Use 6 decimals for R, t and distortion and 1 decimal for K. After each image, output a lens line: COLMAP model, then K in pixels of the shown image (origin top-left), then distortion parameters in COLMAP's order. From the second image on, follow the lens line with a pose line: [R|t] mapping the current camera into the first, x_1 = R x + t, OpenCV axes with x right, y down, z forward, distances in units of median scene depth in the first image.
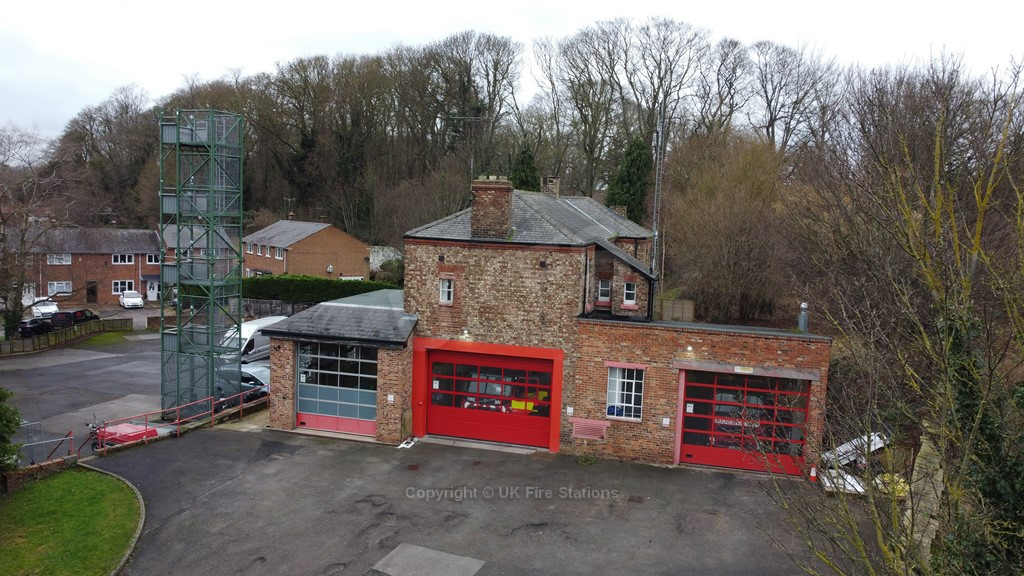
lens RADIAL K [[772.0, 0, 512.6], [0, 772.0, 286.7], [0, 0, 1]] dist [0.010870, -0.016951]
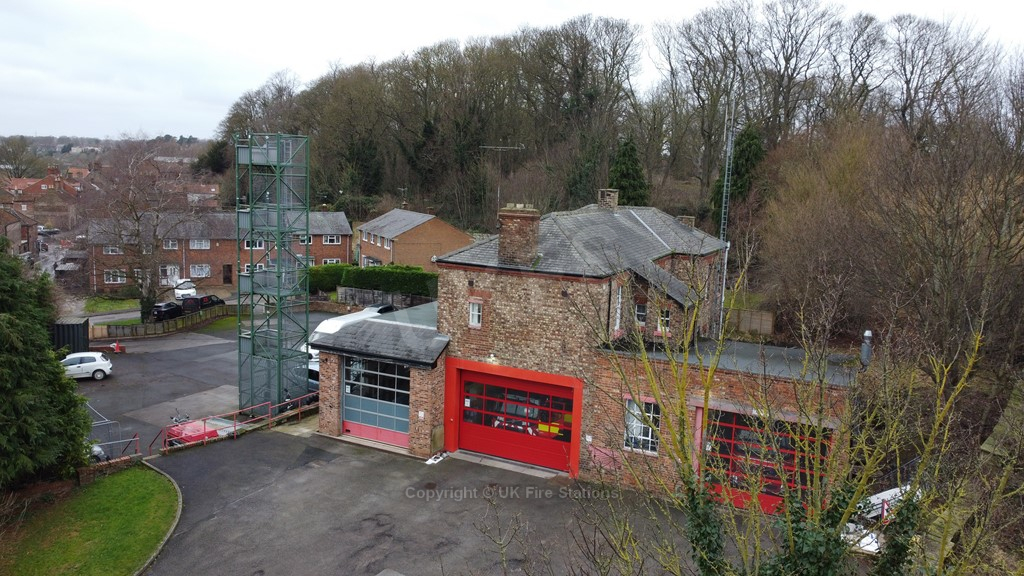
lens RADIAL K [[772.0, 0, 512.9], [0, 772.0, 287.6], [0, 0, 1]] dist [0.010870, -0.016951]
pose [[0.981157, 0.028664, -0.191074, 0.162767], [-0.020558, 0.998808, 0.044269, -0.078904], [0.192115, -0.039507, 0.980577, 0.000238]]
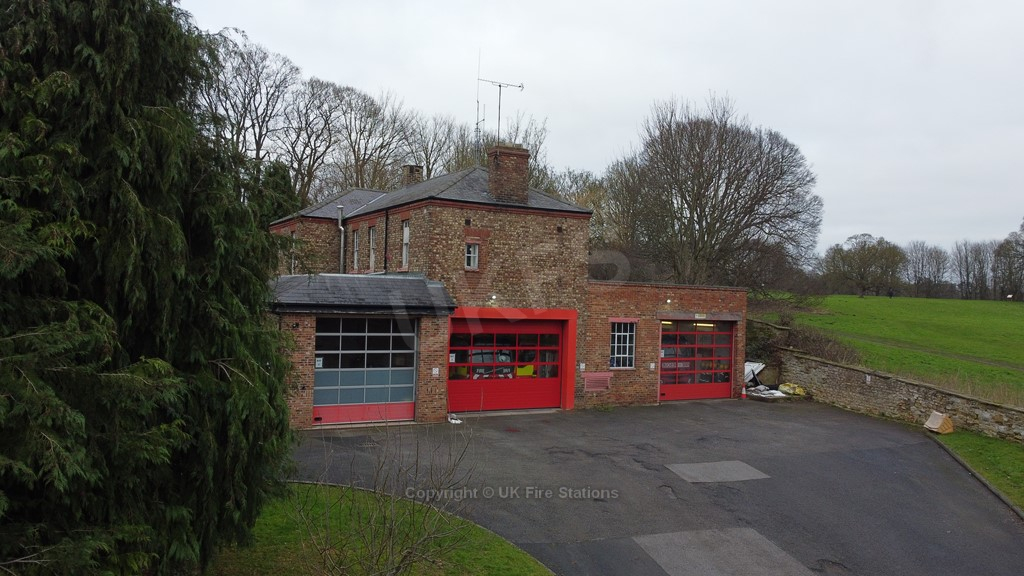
lens RADIAL K [[772.0, 0, 510.4], [0, 772.0, 287.9], [0, 0, 1]] dist [0.010870, -0.016951]
pose [[0.733271, -0.008832, 0.679880, -0.721826], [0.065170, 0.996225, -0.057346, 0.105582], [-0.676807, 0.086357, 0.731078, 0.271928]]
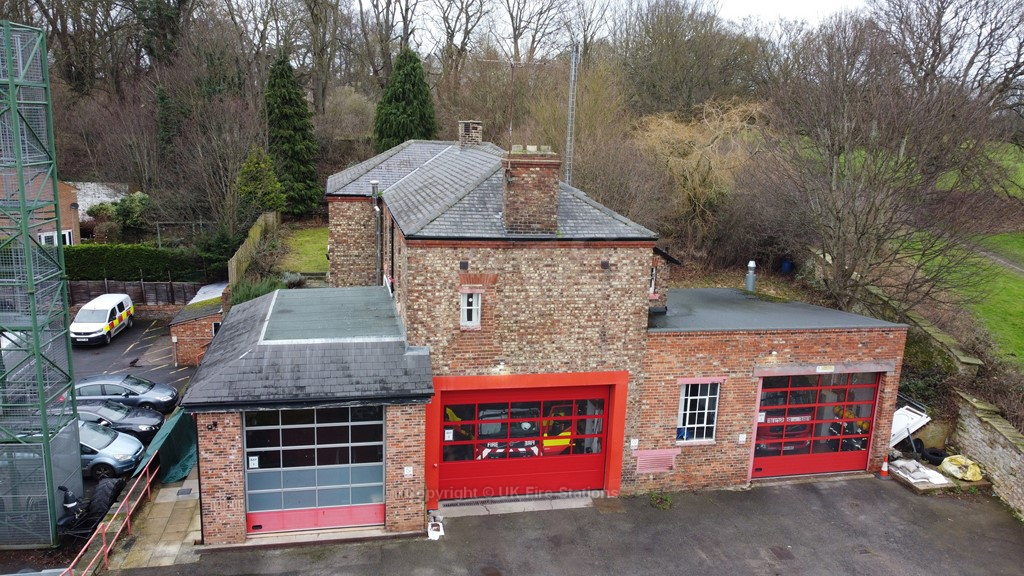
lens RADIAL K [[772.0, 0, 511.3], [0, 772.0, 286.3], [0, 0, 1]] dist [0.010870, -0.016951]
pose [[0.891767, -0.102397, 0.440756, -0.371163], [0.042580, 0.988727, 0.143550, -0.118785], [-0.450486, -0.109246, 0.886074, 0.364872]]
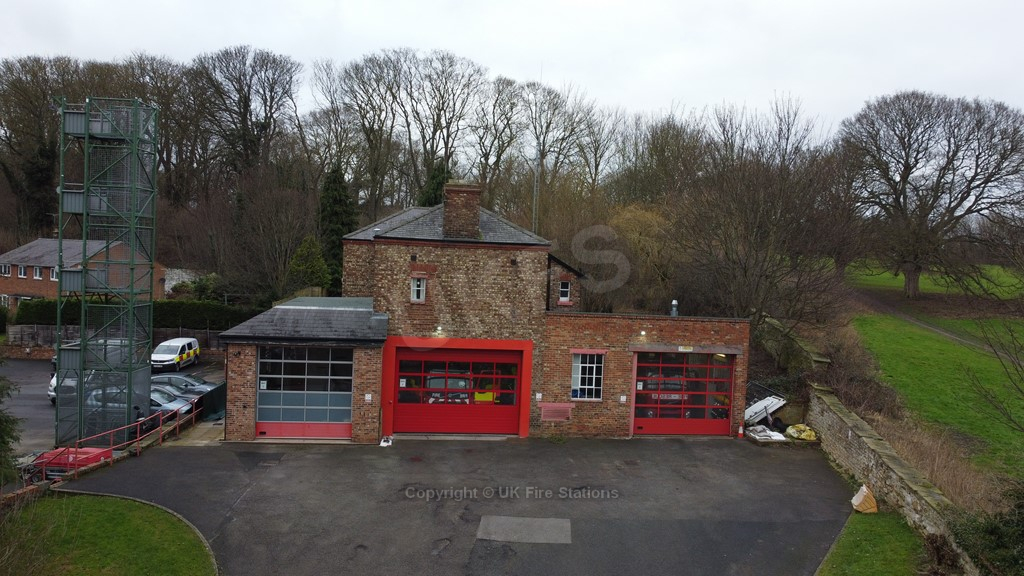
lens RADIAL K [[772.0, 0, 511.9], [0, 772.0, 286.6], [0, 0, 1]] dist [0.010870, -0.016951]
pose [[0.927674, -0.014815, 0.373098, -0.362054], [0.030708, 0.998855, -0.036692, 0.044069], [-0.372127, 0.045495, 0.927066, -0.002767]]
